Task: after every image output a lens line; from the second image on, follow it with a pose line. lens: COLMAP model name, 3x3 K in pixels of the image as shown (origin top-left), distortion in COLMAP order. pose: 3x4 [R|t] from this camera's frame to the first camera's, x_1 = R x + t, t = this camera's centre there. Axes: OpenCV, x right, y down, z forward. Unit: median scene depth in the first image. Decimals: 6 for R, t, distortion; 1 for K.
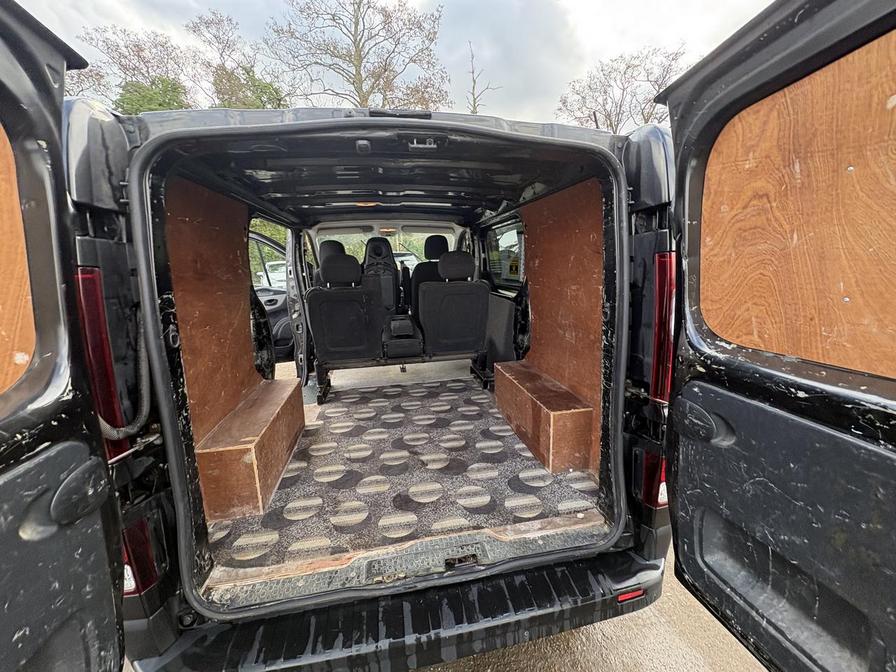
lens RADIAL K [[356.1, 0, 449.9], [0, 356.1, 334.0], [0, 0, 1]] dist [0.001932, -0.000387]
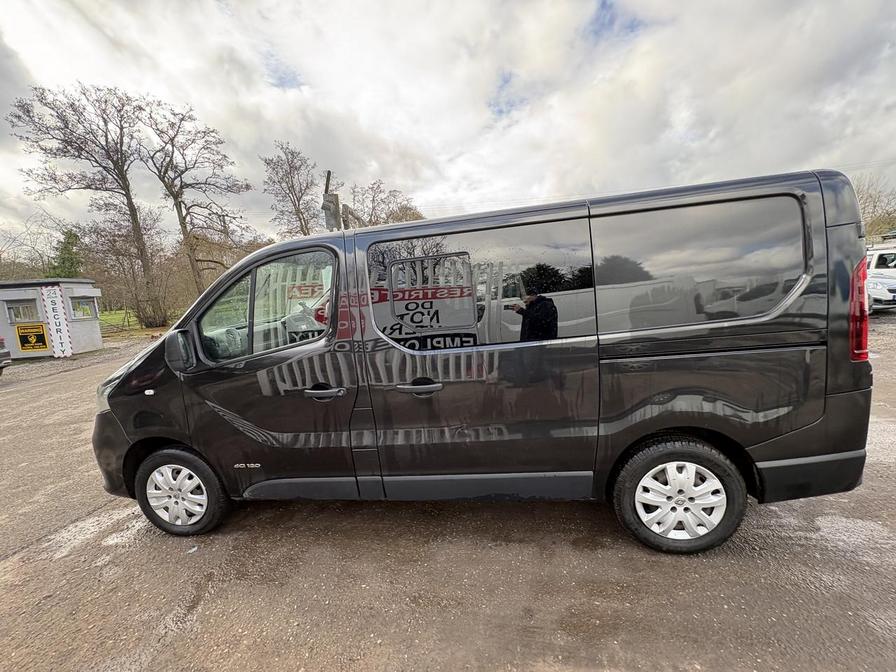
lens RADIAL K [[356.1, 0, 446.8], [0, 356.1, 335.4], [0, 0, 1]] dist [0.001932, -0.000387]
pose [[0.332813, -0.136101, 0.933119, -2.439188], [0.271277, 0.961518, 0.043487, -0.291510], [-0.903130, 0.238661, 0.356927, 1.574233]]
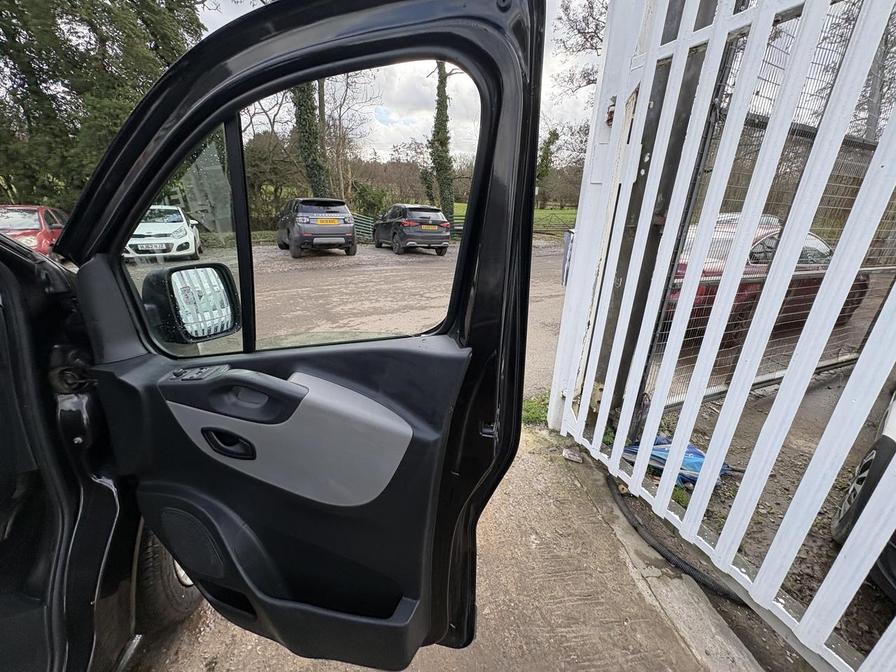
lens RADIAL K [[356.1, 0, 448.9], [0, 356.1, 335.5], [0, 0, 1]] dist [0.001932, -0.000387]
pose [[0.998178, 0.027195, 0.053859, 0.819916], [-0.033814, 0.991445, 0.126073, -0.671478], [-0.049970, -0.127664, 0.990558, 2.842160]]
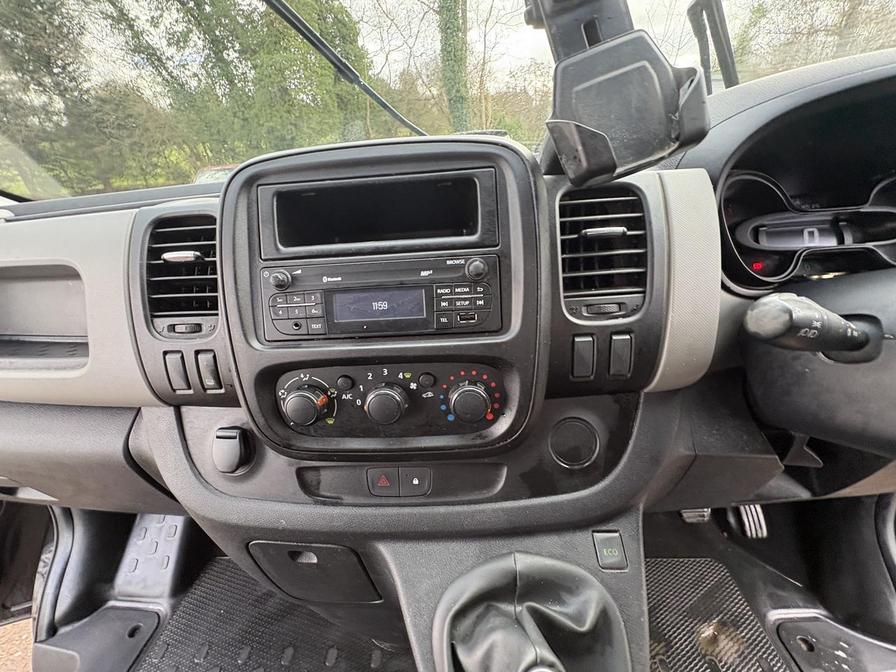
lens RADIAL K [[356.1, 0, 450.8], [0, 356.1, 333.1], [0, 0, 1]] dist [0.001932, -0.000387]
pose [[0.974258, 0.064403, -0.216040, -0.448161], [-0.004179, 0.963320, 0.268323, -0.535073], [0.225397, -0.260513, 0.938791, 3.078026]]
